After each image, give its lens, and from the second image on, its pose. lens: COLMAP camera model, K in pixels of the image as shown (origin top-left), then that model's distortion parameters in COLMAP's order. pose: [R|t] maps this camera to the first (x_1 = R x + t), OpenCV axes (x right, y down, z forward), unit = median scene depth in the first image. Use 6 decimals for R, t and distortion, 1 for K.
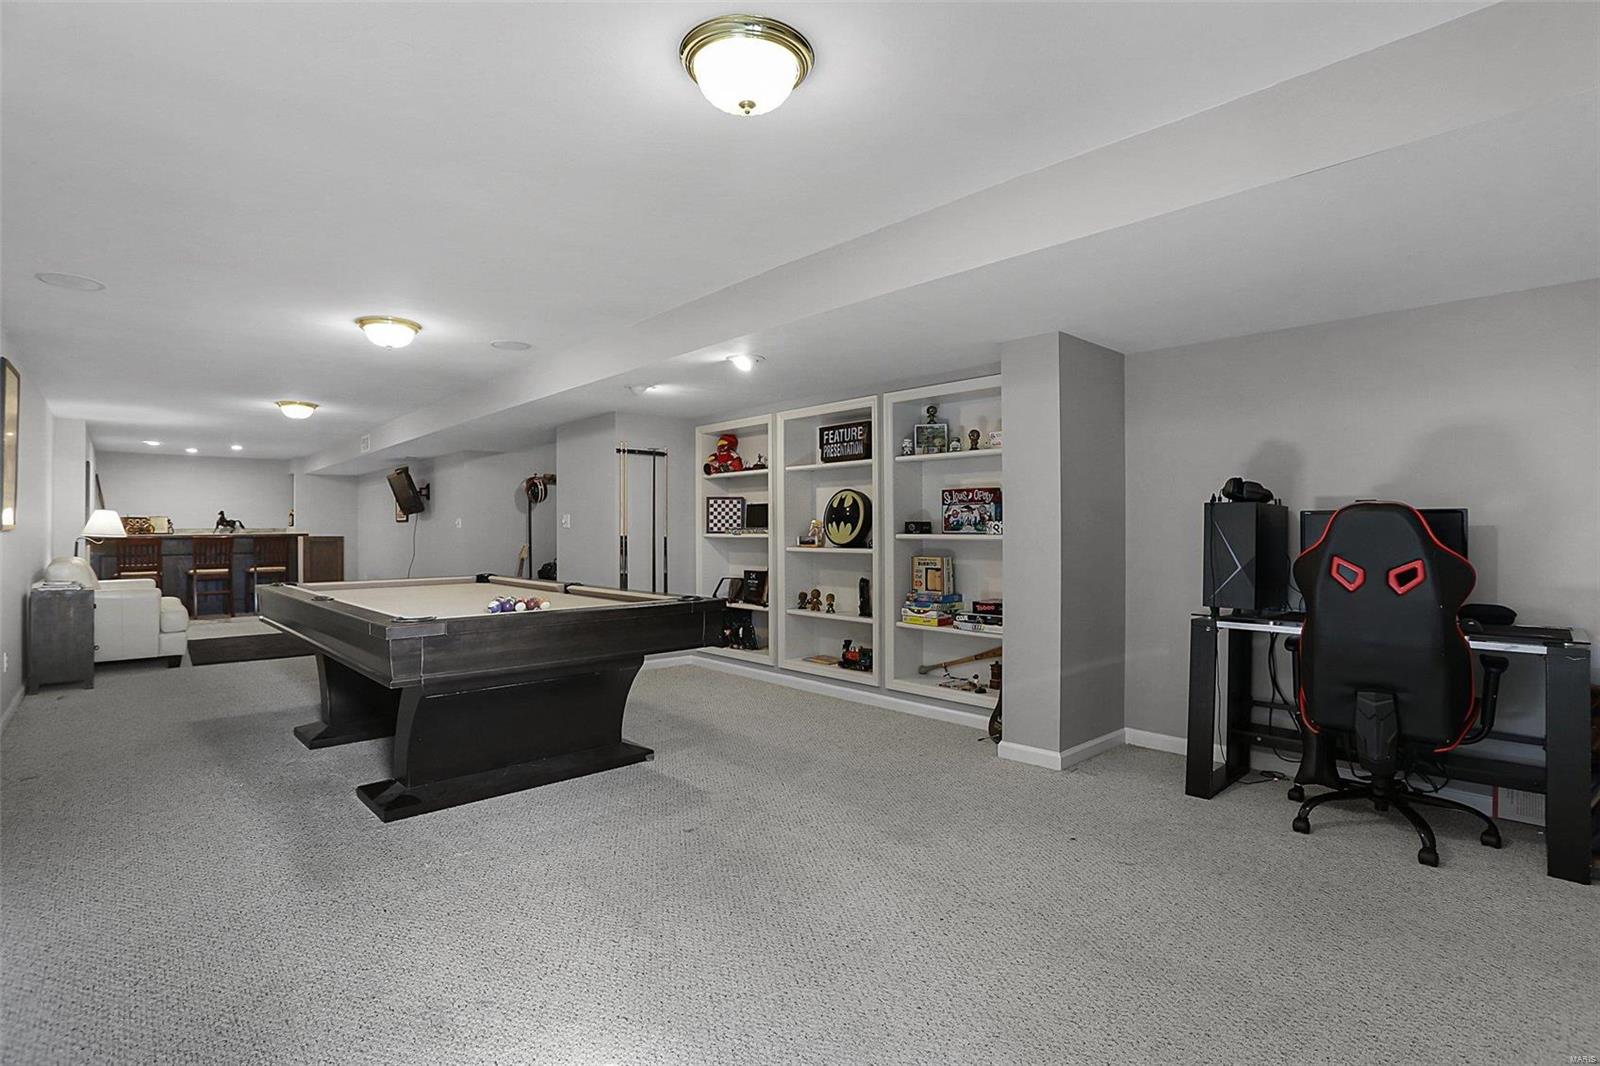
lens RADIAL K [[767.8, 0, 800.0], [0, 767.8, 533.0], [0, 0, 1]] dist [-0.085137, 0.035563]
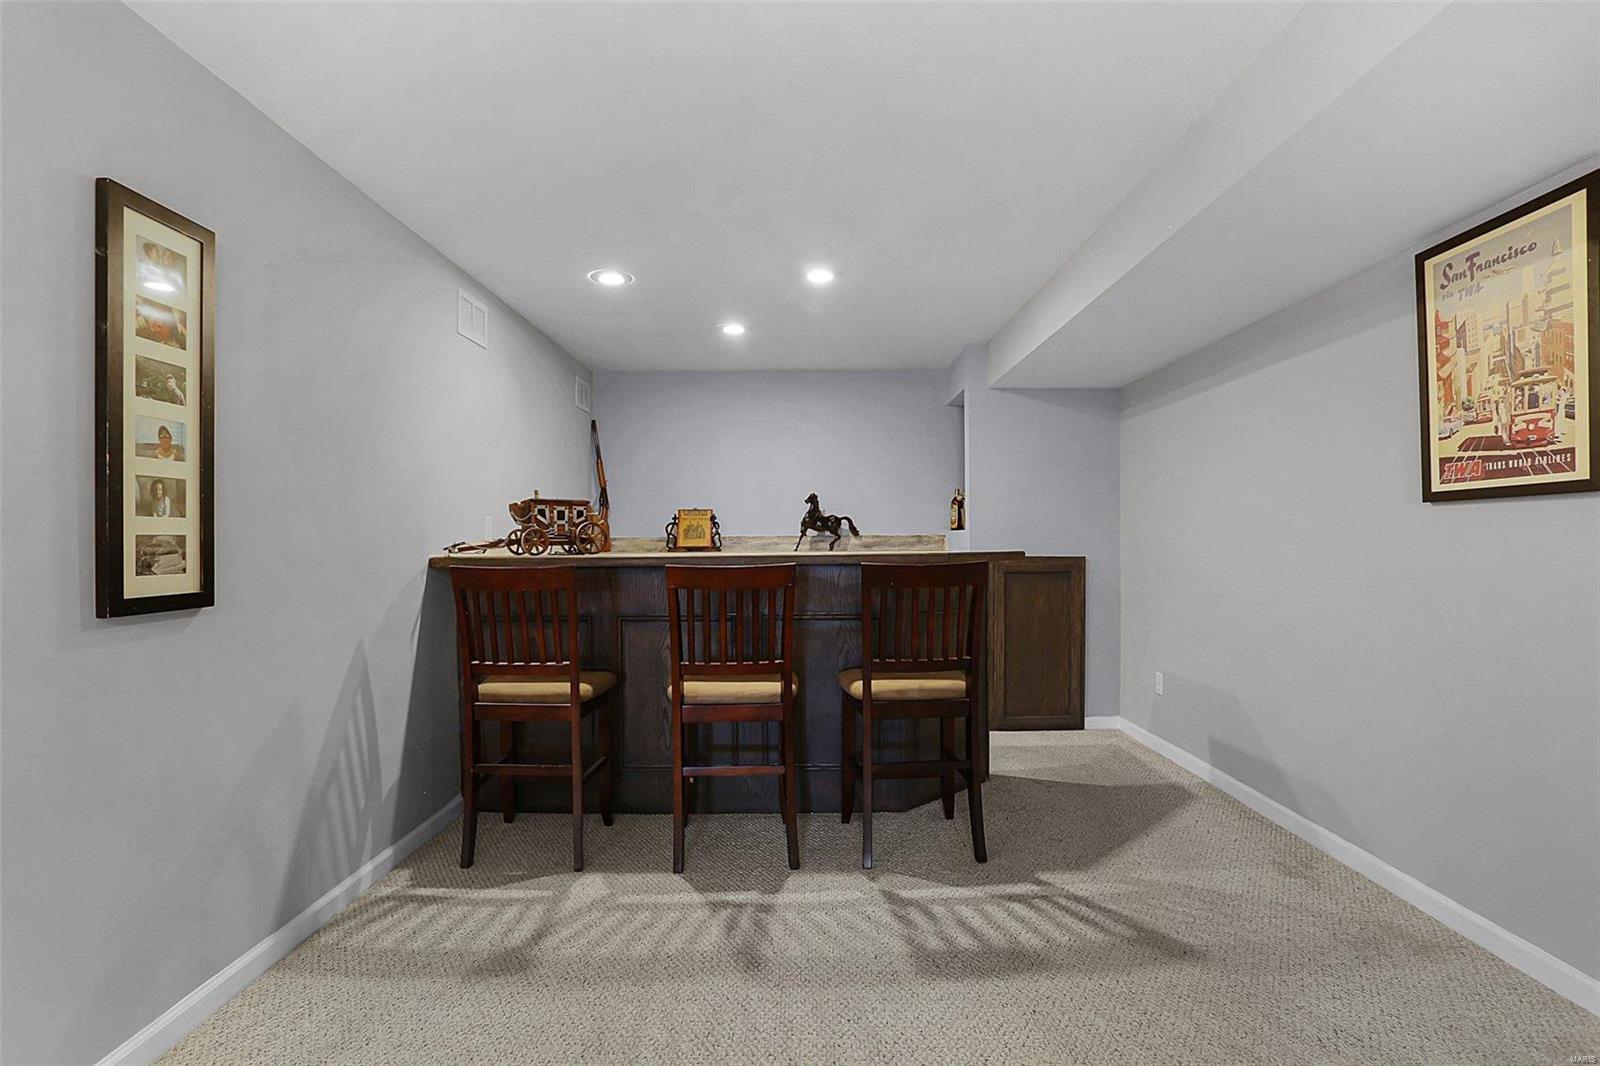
lens RADIAL K [[767.8, 0, 800.0], [0, 767.8, 533.0], [0, 0, 1]] dist [-0.085137, 0.035563]
pose [[0.720855, -0.005567, -0.693064, -0.492374], [-0.003790, 0.999921, -0.011974, -0.002889], [0.693076, 0.011258, 0.720777, 0.687287]]
